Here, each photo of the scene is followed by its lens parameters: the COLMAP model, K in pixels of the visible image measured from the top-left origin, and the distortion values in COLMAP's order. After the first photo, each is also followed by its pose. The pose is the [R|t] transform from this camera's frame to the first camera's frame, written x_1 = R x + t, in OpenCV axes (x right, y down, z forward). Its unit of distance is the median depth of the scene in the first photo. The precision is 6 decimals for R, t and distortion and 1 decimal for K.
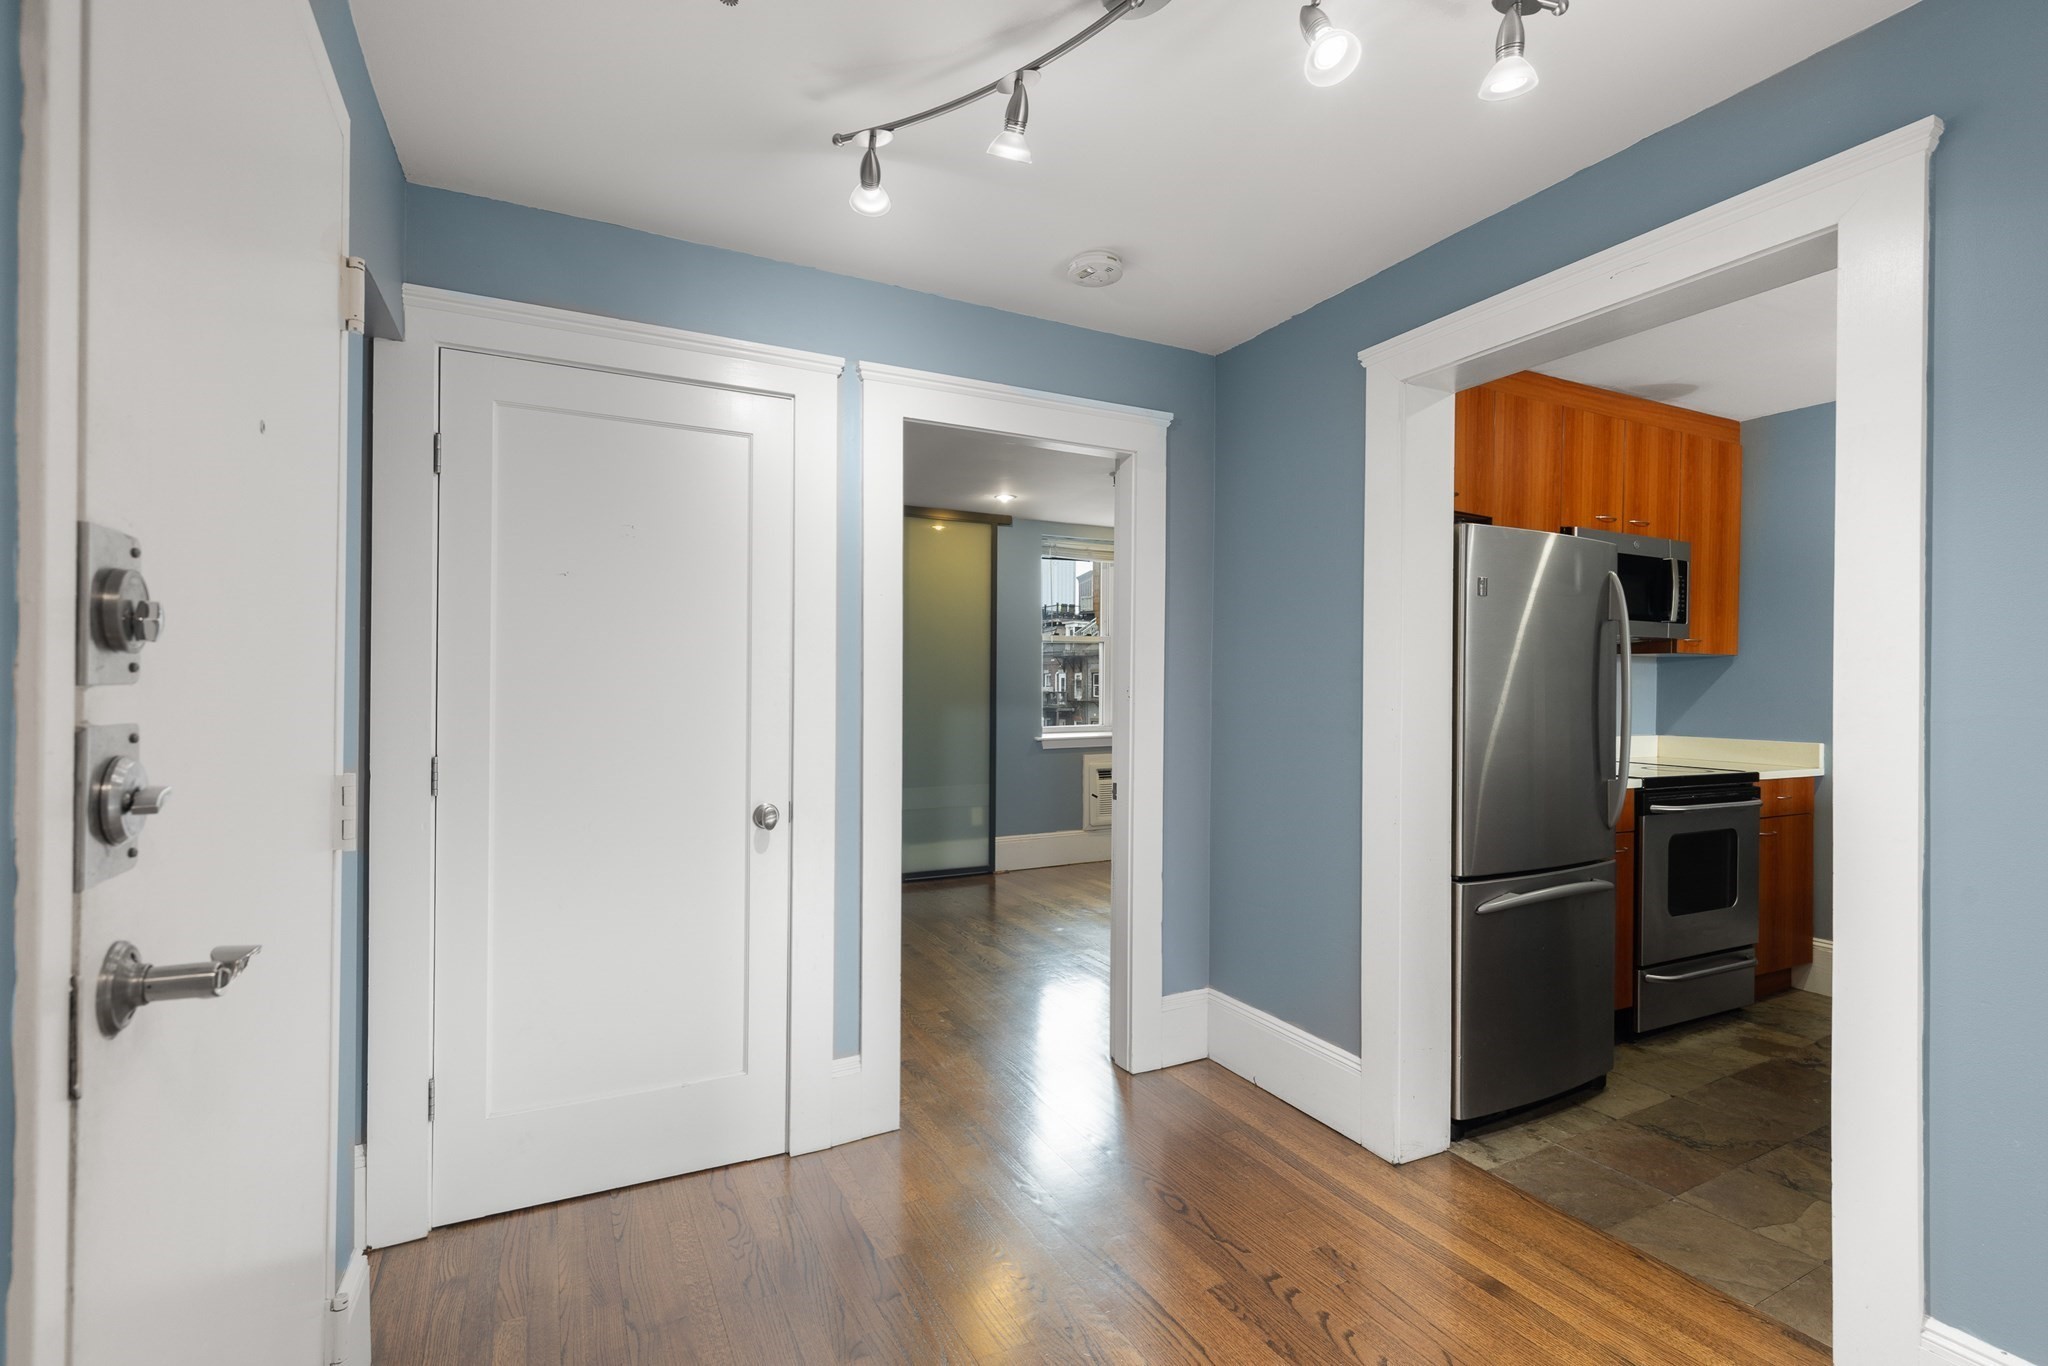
lens RADIAL K [[937.7, 0, 1015.1], [0, 937.7, 687.8], [0, 0, 1]] dist [0.007156, -0.003206]
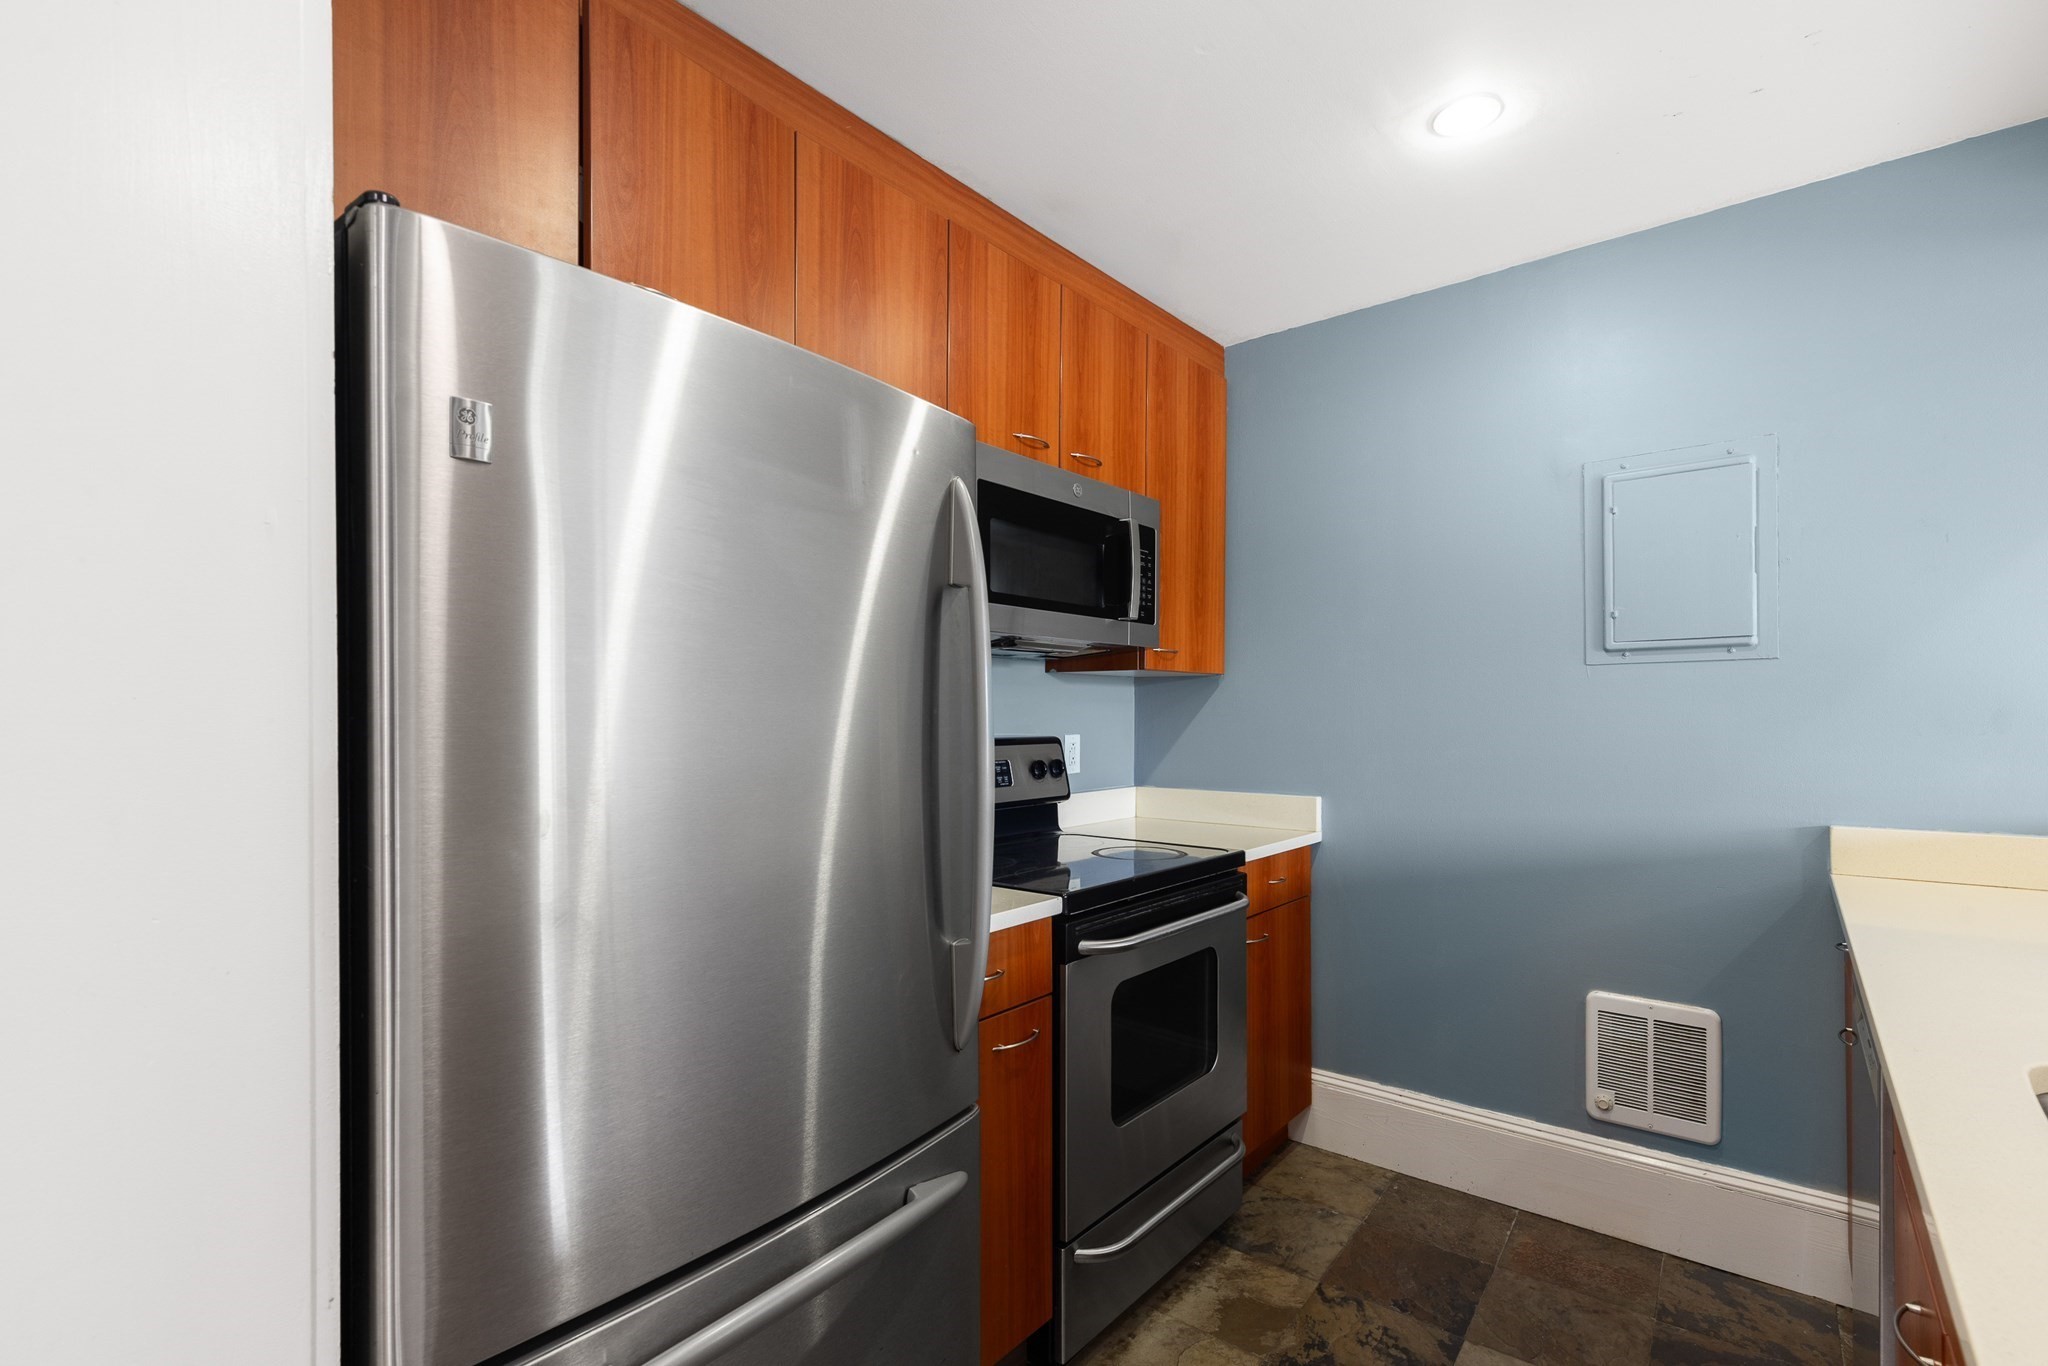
lens RADIAL K [[937.7, 0, 1030.3], [0, 937.7, 713.8], [0, 0, 1]] dist [0.007156, -0.003206]
pose [[0.913186, -0.011110, 0.407392, 0.377097], [0.010156, 0.999938, 0.004504, -0.010003], [-0.407417, 0.000025, 0.913242, 0.449867]]
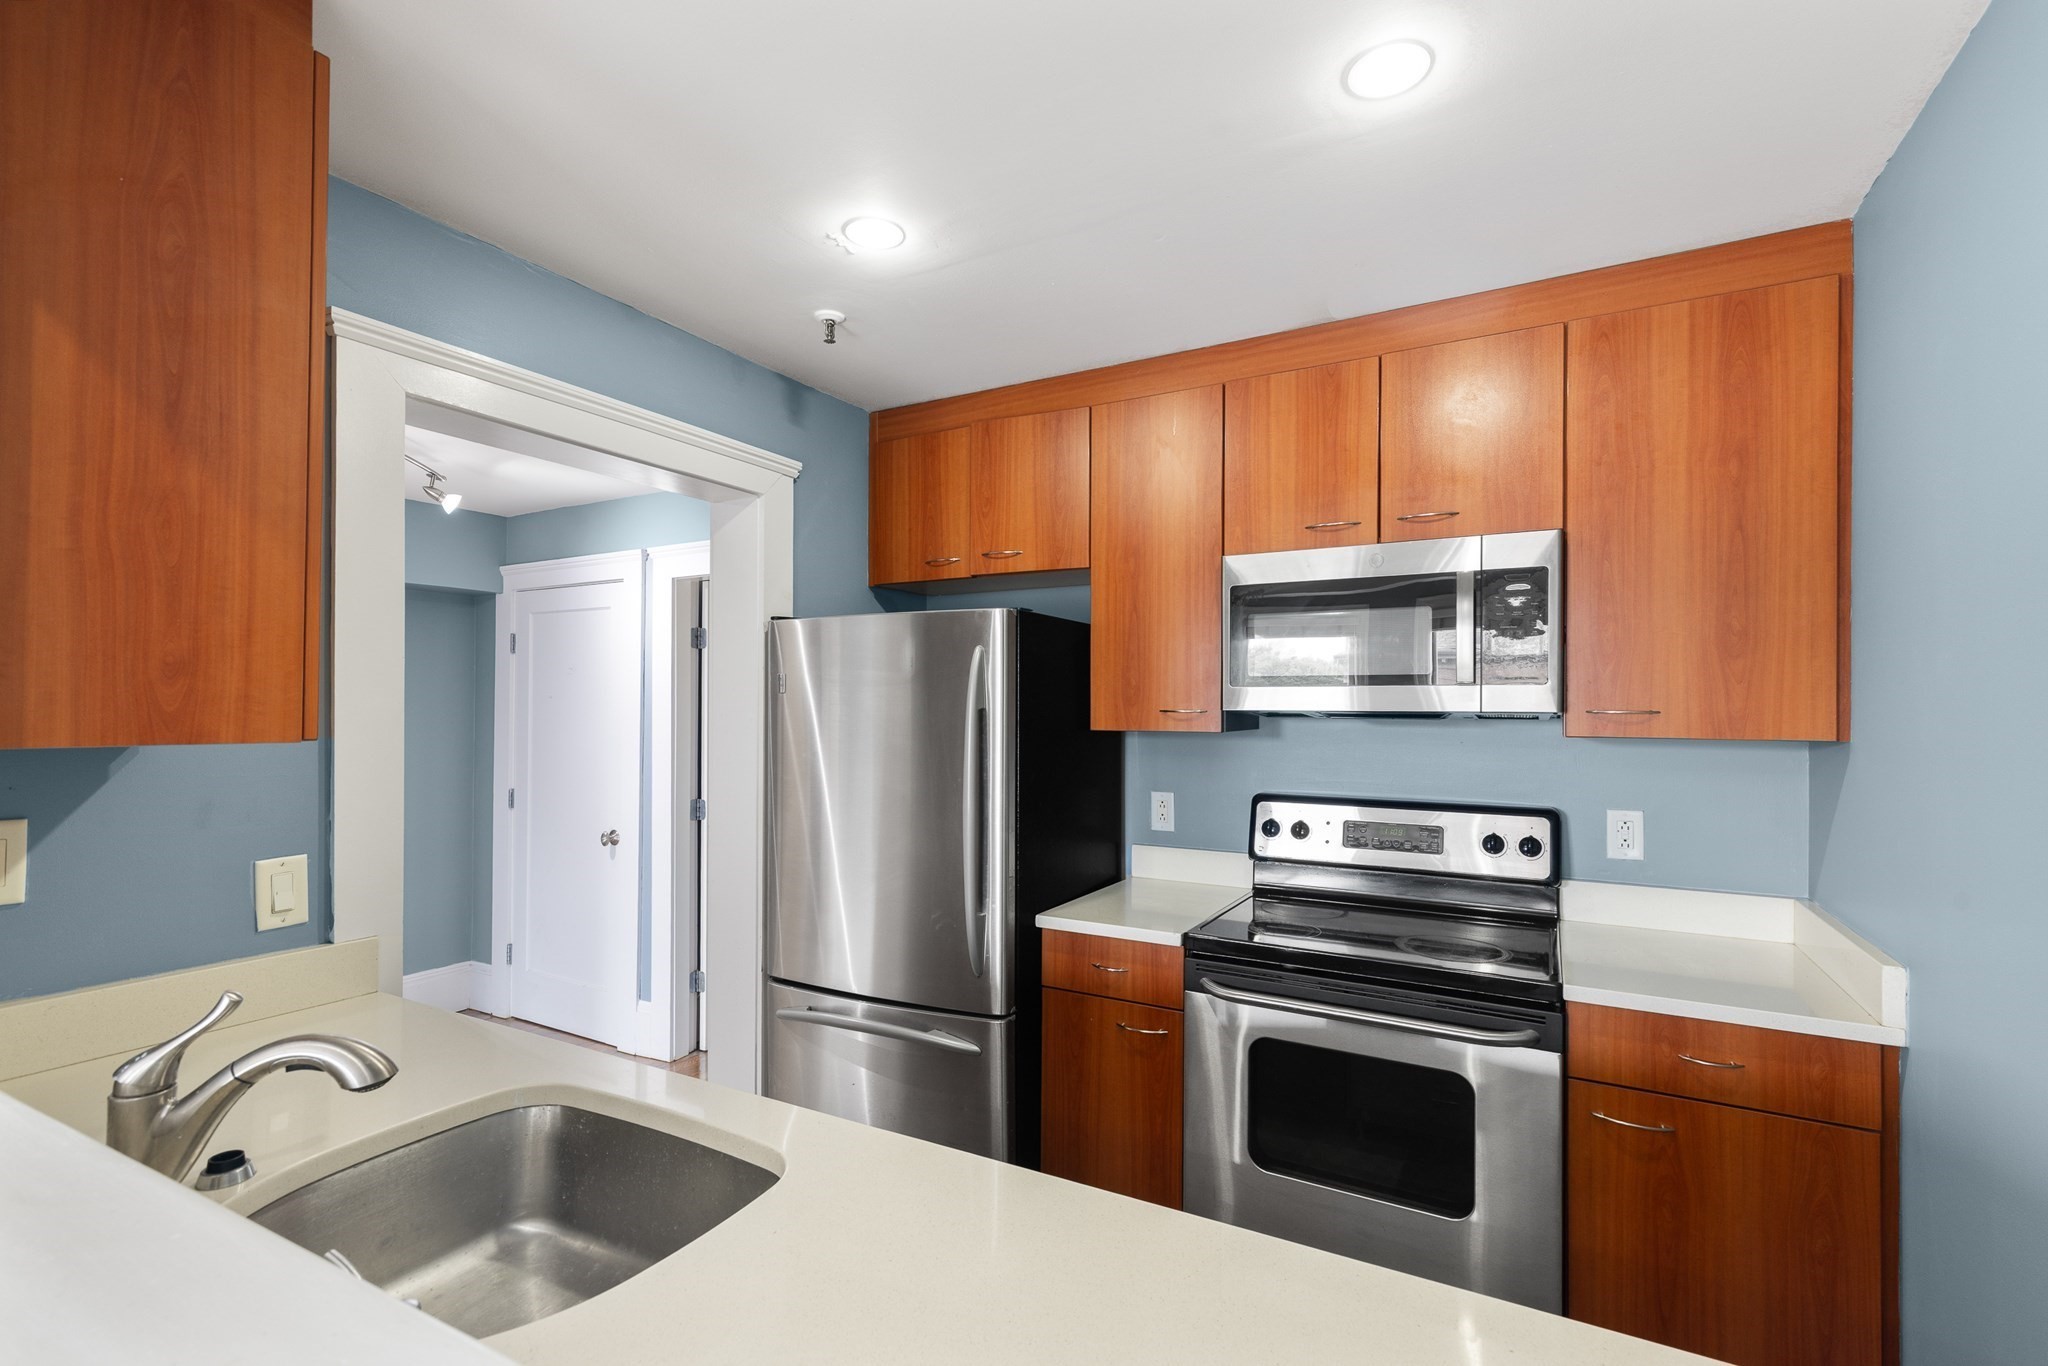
lens RADIAL K [[937.7, 0, 1016.8], [0, 937.7, 700.4], [0, 0, 1]] dist [0.007156, -0.003206]
pose [[0.545759, -0.011964, -0.837857, 1.020681], [0.001780, 0.999912, -0.013119, -0.053516], [0.837940, 0.005669, 0.545732, 0.469189]]
